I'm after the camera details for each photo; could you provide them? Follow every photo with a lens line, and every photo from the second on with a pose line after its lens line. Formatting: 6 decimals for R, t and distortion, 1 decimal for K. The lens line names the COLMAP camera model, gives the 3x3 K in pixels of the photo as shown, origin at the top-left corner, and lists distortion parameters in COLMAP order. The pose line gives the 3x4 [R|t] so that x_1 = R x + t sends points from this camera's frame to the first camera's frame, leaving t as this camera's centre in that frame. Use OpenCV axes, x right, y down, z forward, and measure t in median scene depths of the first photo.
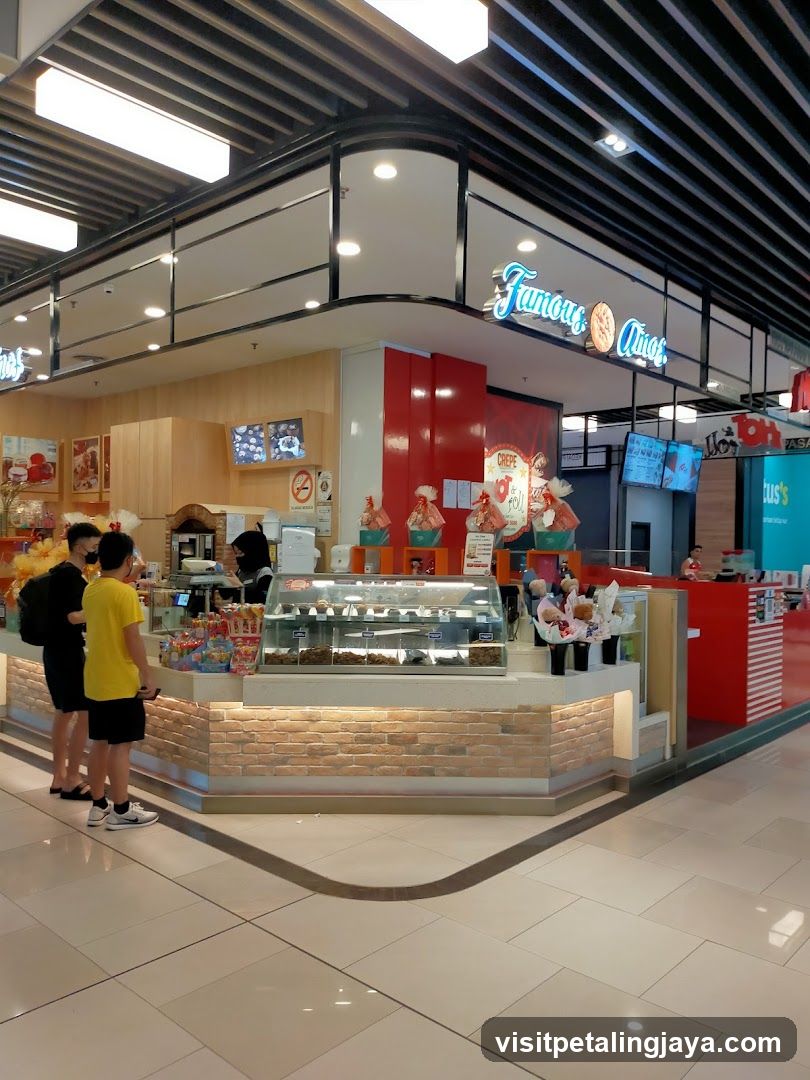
lens RADIAL K [[806.0, 0, 405.0], [0, 806.0, 540.0], [0, 0, 1]] dist [0.120629, -0.274237]
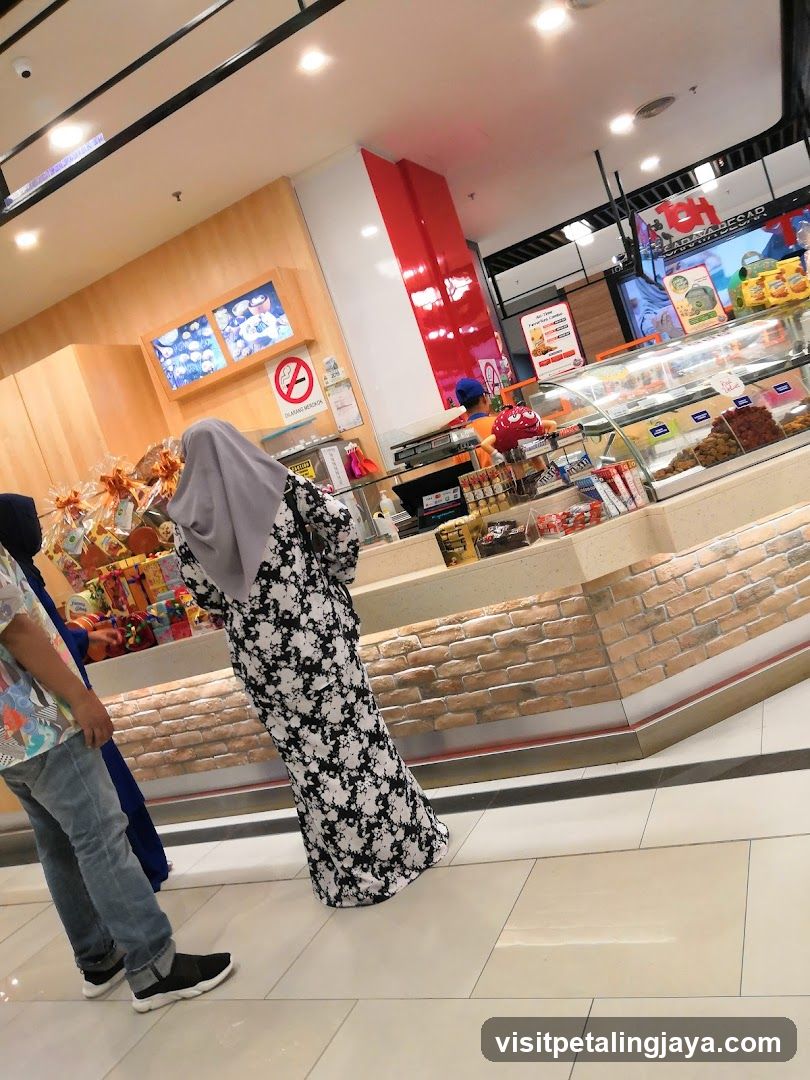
lens RADIAL K [[831.8, 0, 419.4], [0, 831.8, 543.4], [0, 0, 1]] dist [0.018545, 0.003938]
pose [[0.896115, -0.340169, 0.285066, -0.290374], [0.330530, 0.940152, 0.082852, 0.046715], [-0.296190, 0.019978, 0.954920, 0.261208]]
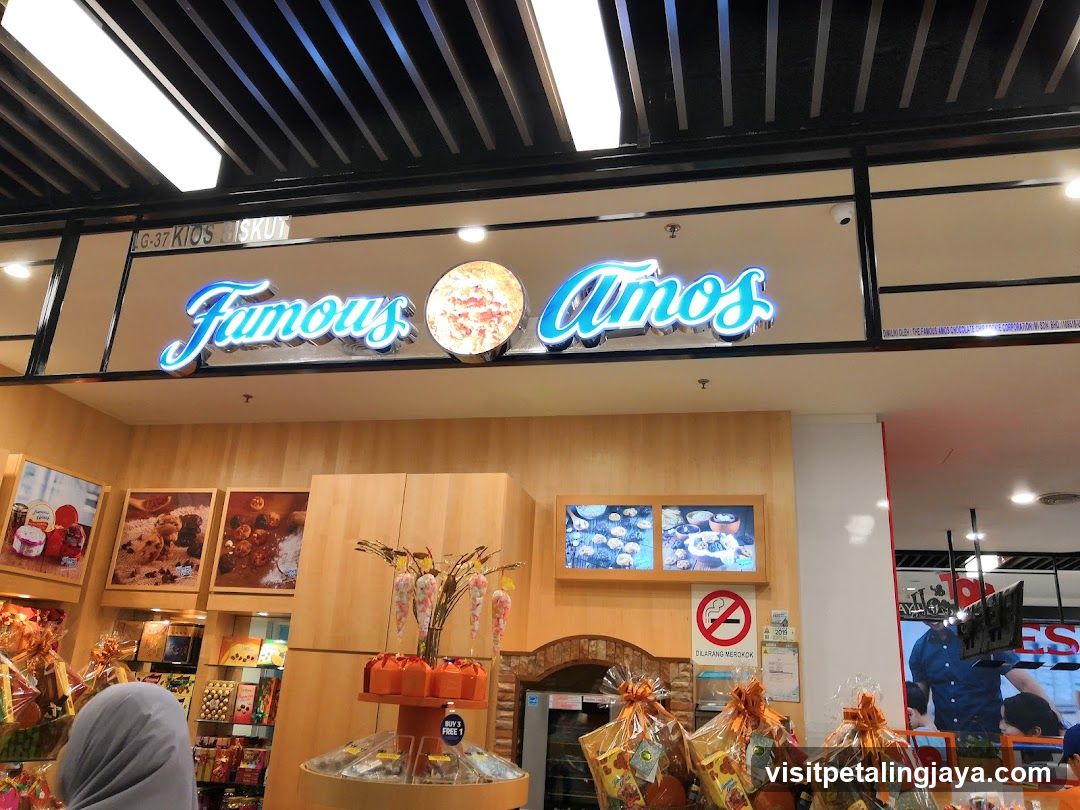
lens RADIAL K [[838.7, 0, 516.2], [0, 838.7, 394.0], [0, 0, 1]] dist [0.000575, 0.004163]
pose [[0.885648, 0.194474, 0.421672, -0.564003], [-0.045235, 0.939890, -0.338467, -0.004261], [-0.462148, 0.280688, 0.841209, 0.503123]]
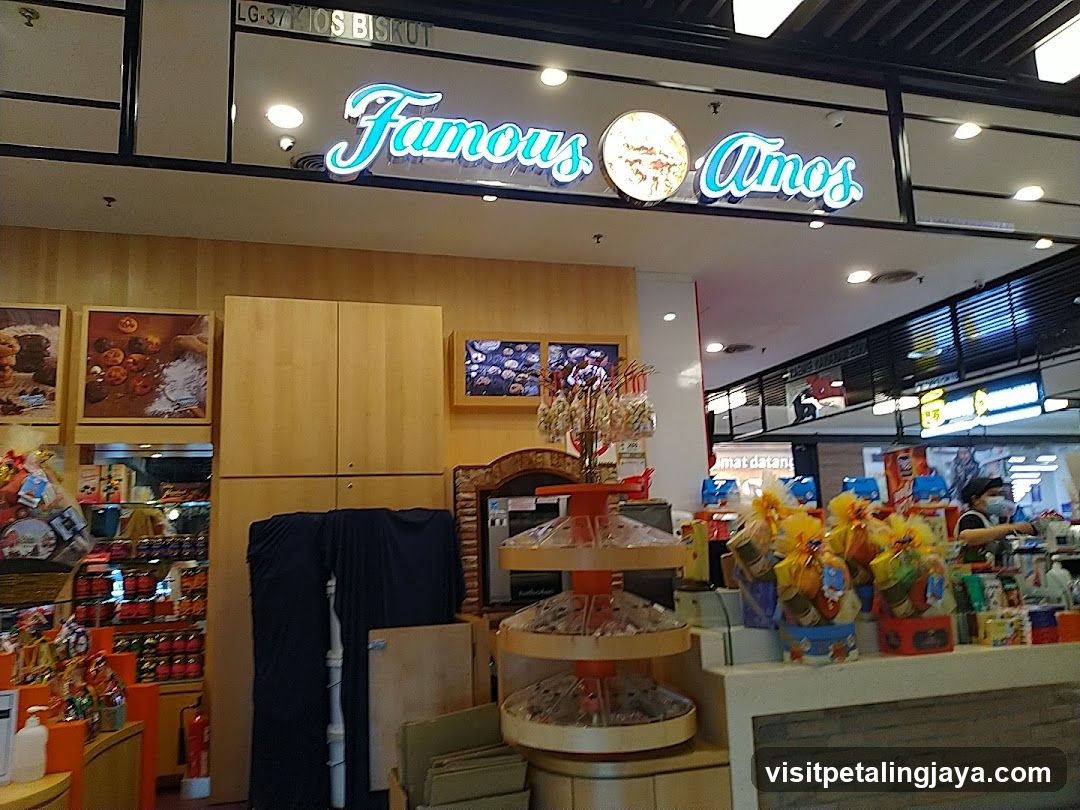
lens RADIAL K [[840.3, 0, 517.2], [0, 840.3, 385.3], [0, 0, 1]] dist [0.061276, -0.092375]
pose [[0.535200, 0.129934, 0.834672, -0.807985], [0.044137, 0.982448, -0.181239, 0.024051], [-0.843571, 0.133839, 0.520072, 0.660626]]
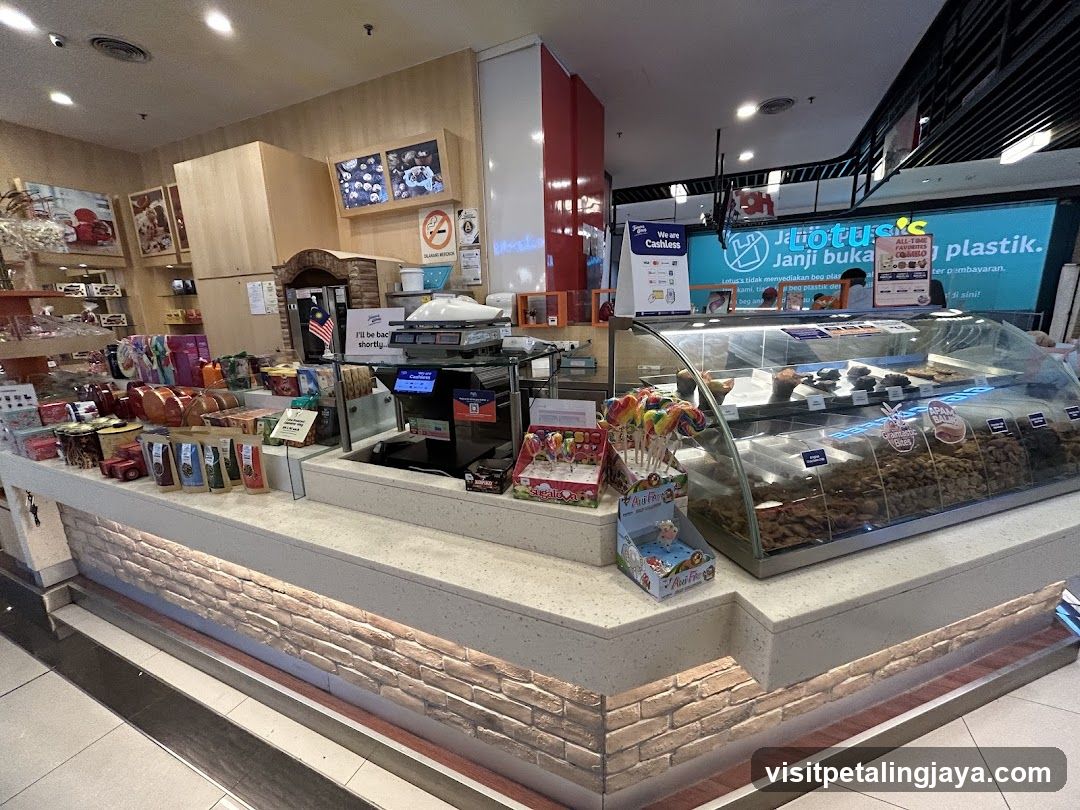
lens RADIAL K [[440.7, 0, 536.1], [0, 440.7, 405.5], [0, 0, 1]] dist [-0.000481, 0.000351]
pose [[0.953846, -0.104596, 0.281492, -0.181837], [0.041380, 0.974219, 0.221777, 0.019697], [-0.297432, -0.199893, 0.933583, 0.476628]]
